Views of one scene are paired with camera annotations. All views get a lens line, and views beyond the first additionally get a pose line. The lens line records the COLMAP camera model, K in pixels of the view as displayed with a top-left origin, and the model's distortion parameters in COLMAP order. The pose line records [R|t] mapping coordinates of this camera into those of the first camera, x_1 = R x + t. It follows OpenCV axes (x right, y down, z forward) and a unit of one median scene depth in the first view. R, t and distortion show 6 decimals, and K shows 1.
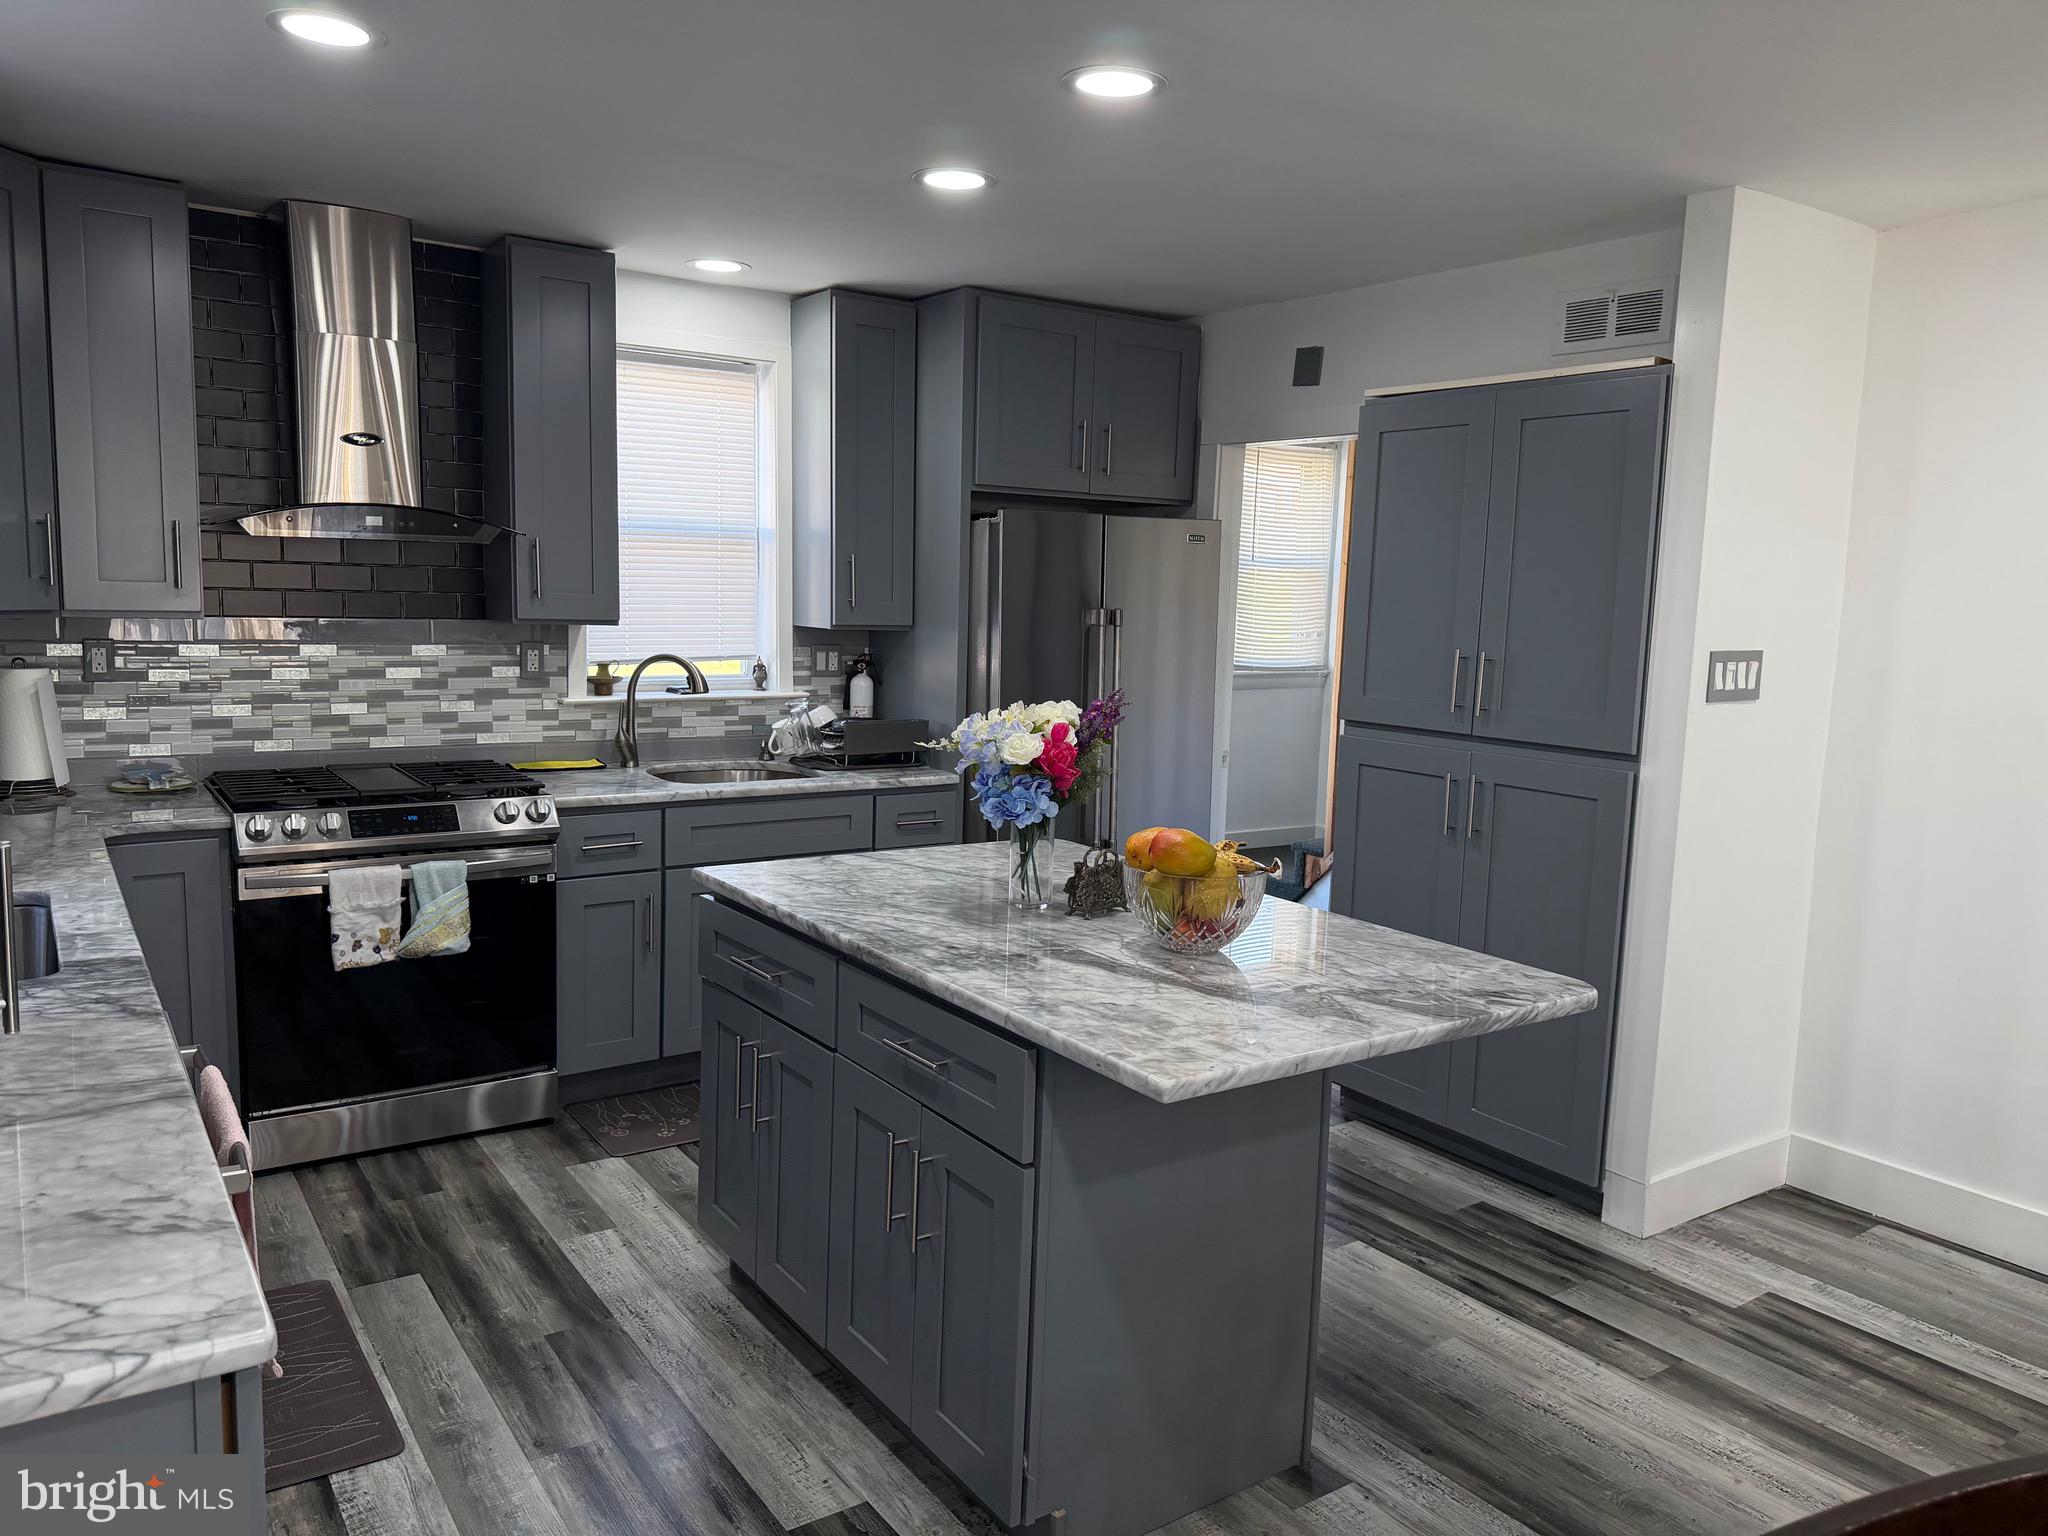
lens RADIAL K [[1445.9, 0, 1015.5], [0, 1445.9, 775.1], [0, 0, 1]] dist [0.060926, -0.067508]
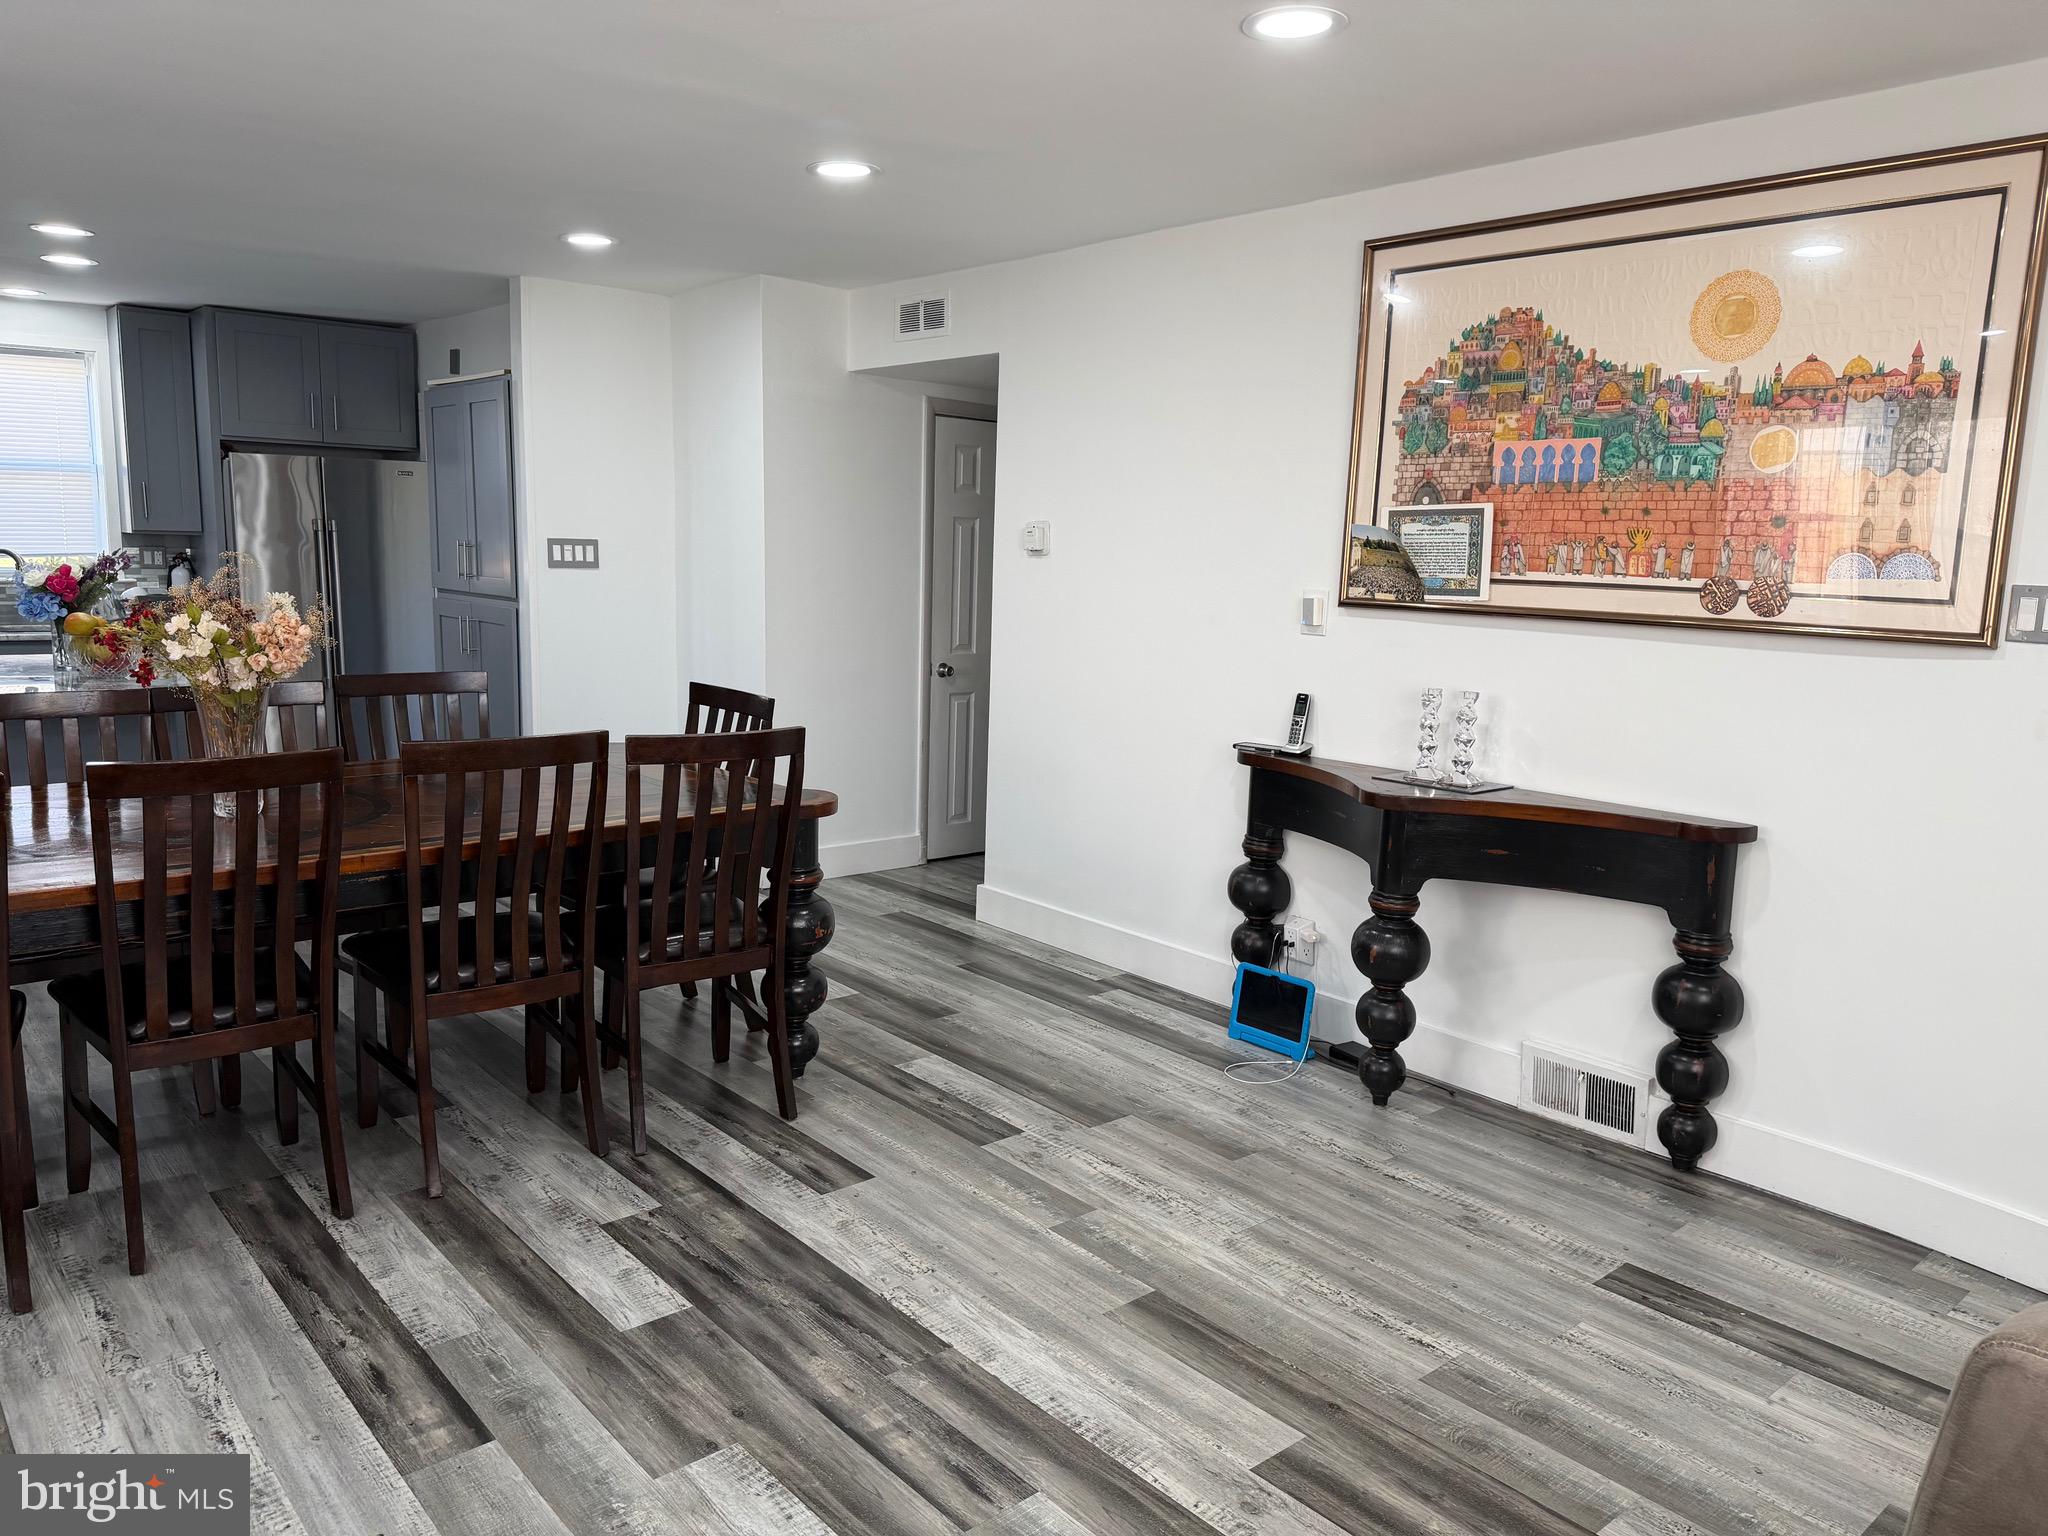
lens RADIAL K [[1445.9, 0, 1021.2], [0, 1445.9, 771.7], [0, 0, 1]] dist [0.060926, -0.067508]
pose [[0.994723, -0.021364, 0.100345, 0.660979], [0.017755, 0.999168, 0.036723, 0.109998], [-0.101046, -0.034747, 0.994275, -0.634961]]
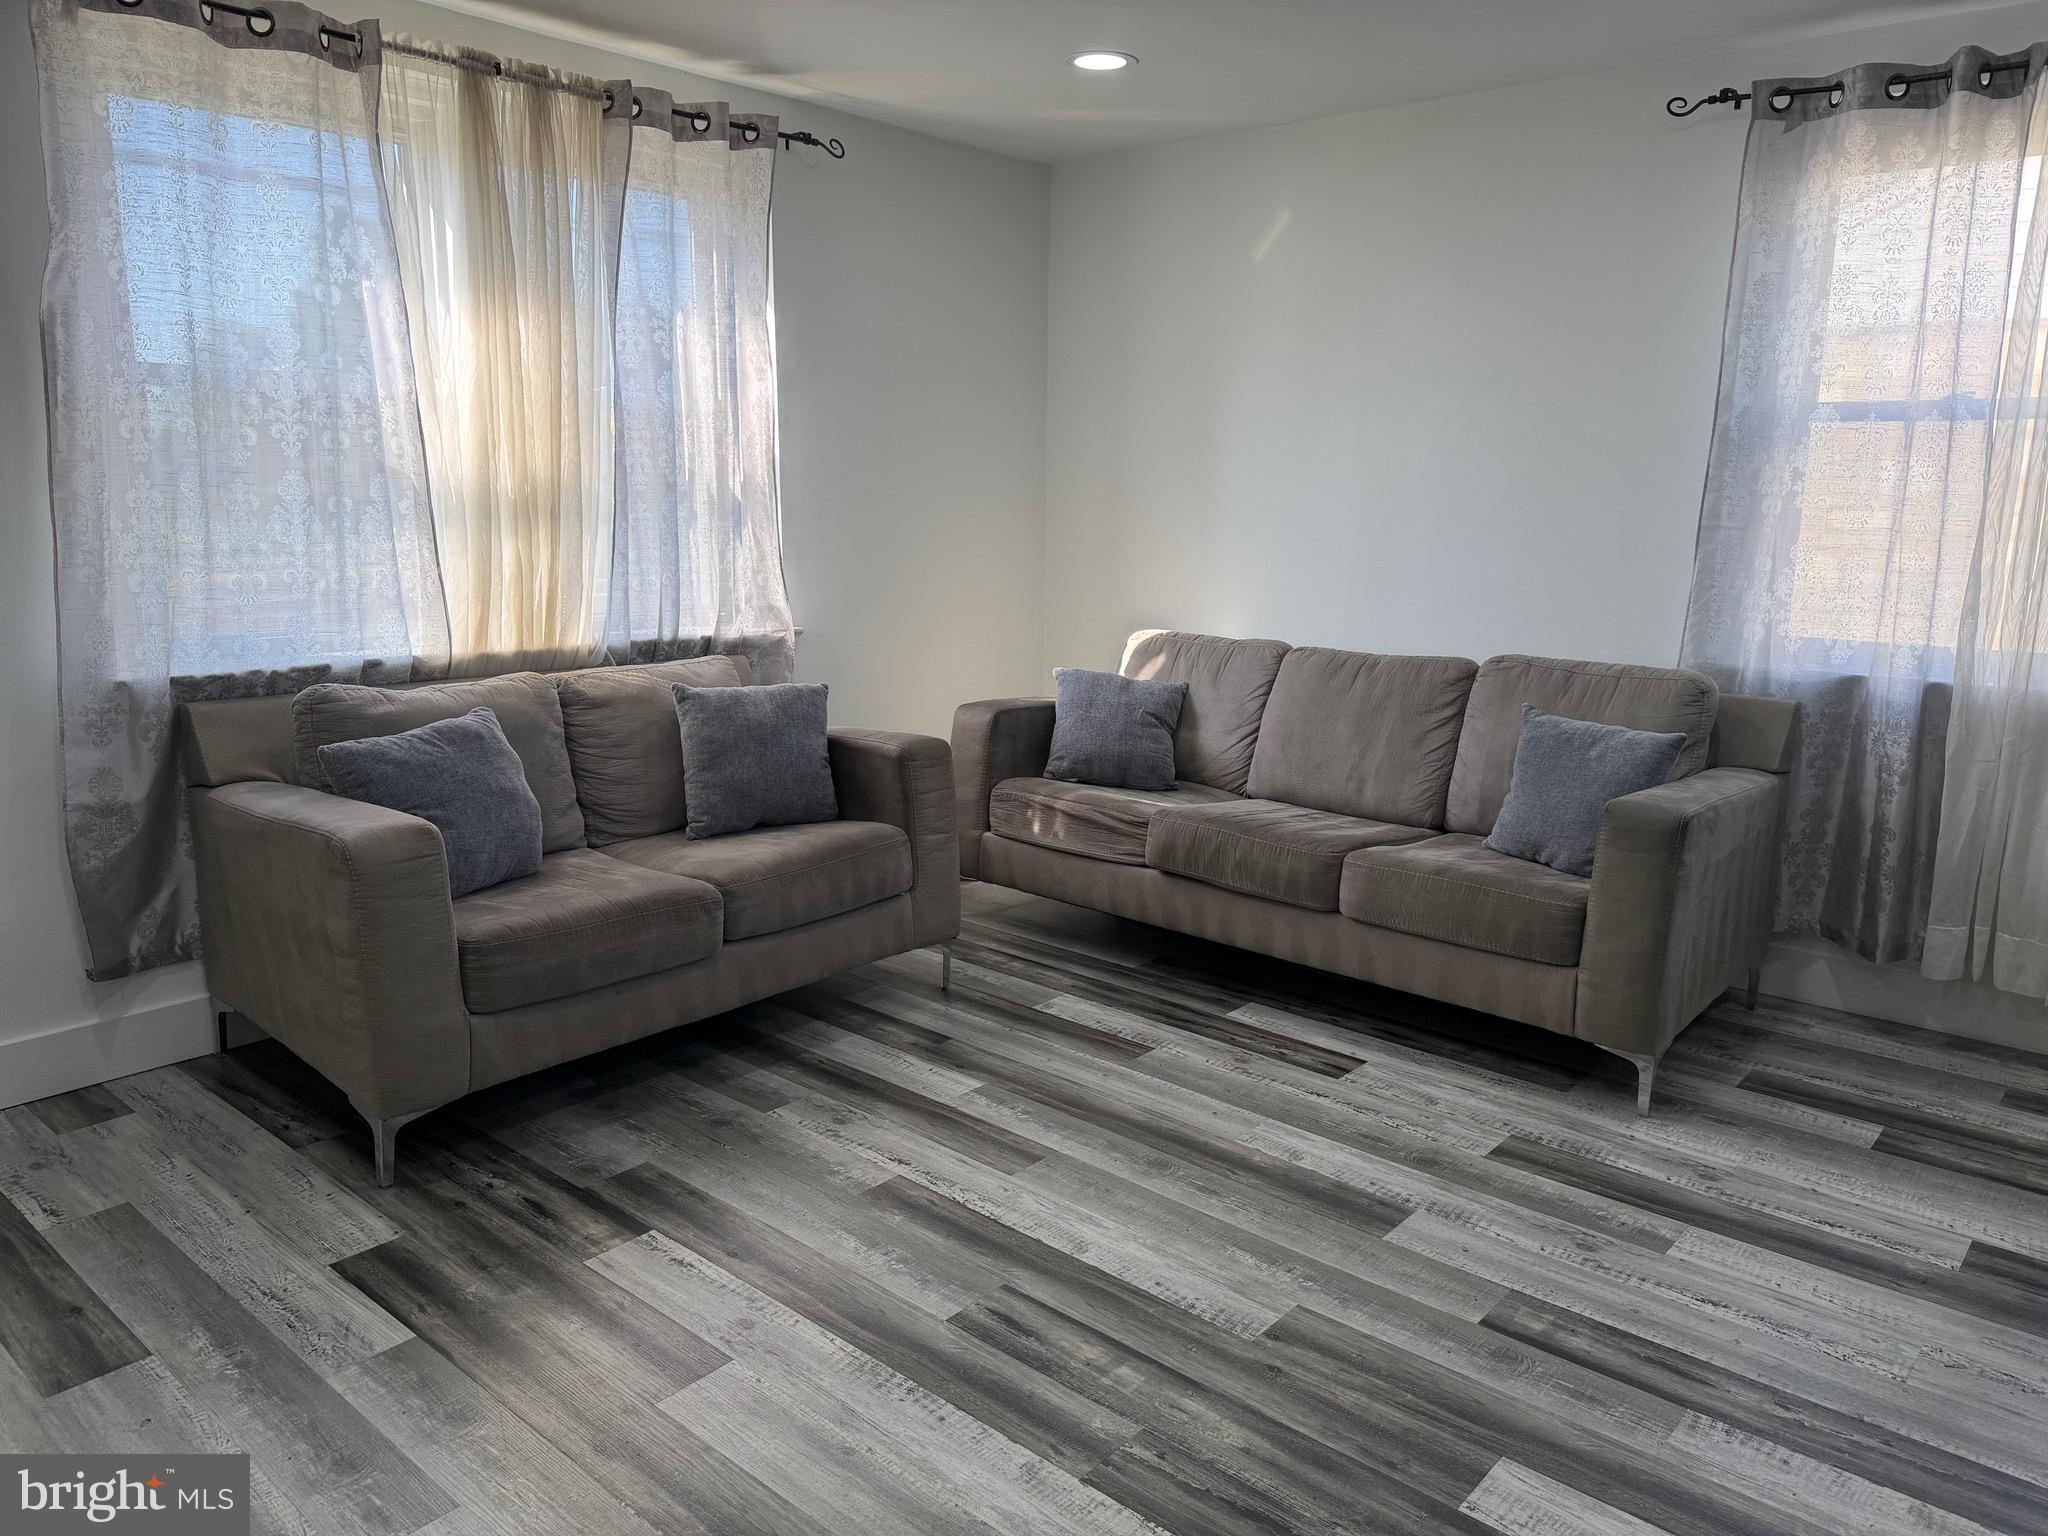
lens RADIAL K [[1445.9, 0, 1024.0], [0, 1445.9, 769.8], [0, 0, 1]] dist [0.060926, -0.067508]
pose [[-0.968973, 0.000940, -0.247164, 0.818383], [-0.078624, 0.946877, 0.311838, 0.016130], [0.234327, 0.321596, -0.917424, 0.303376]]
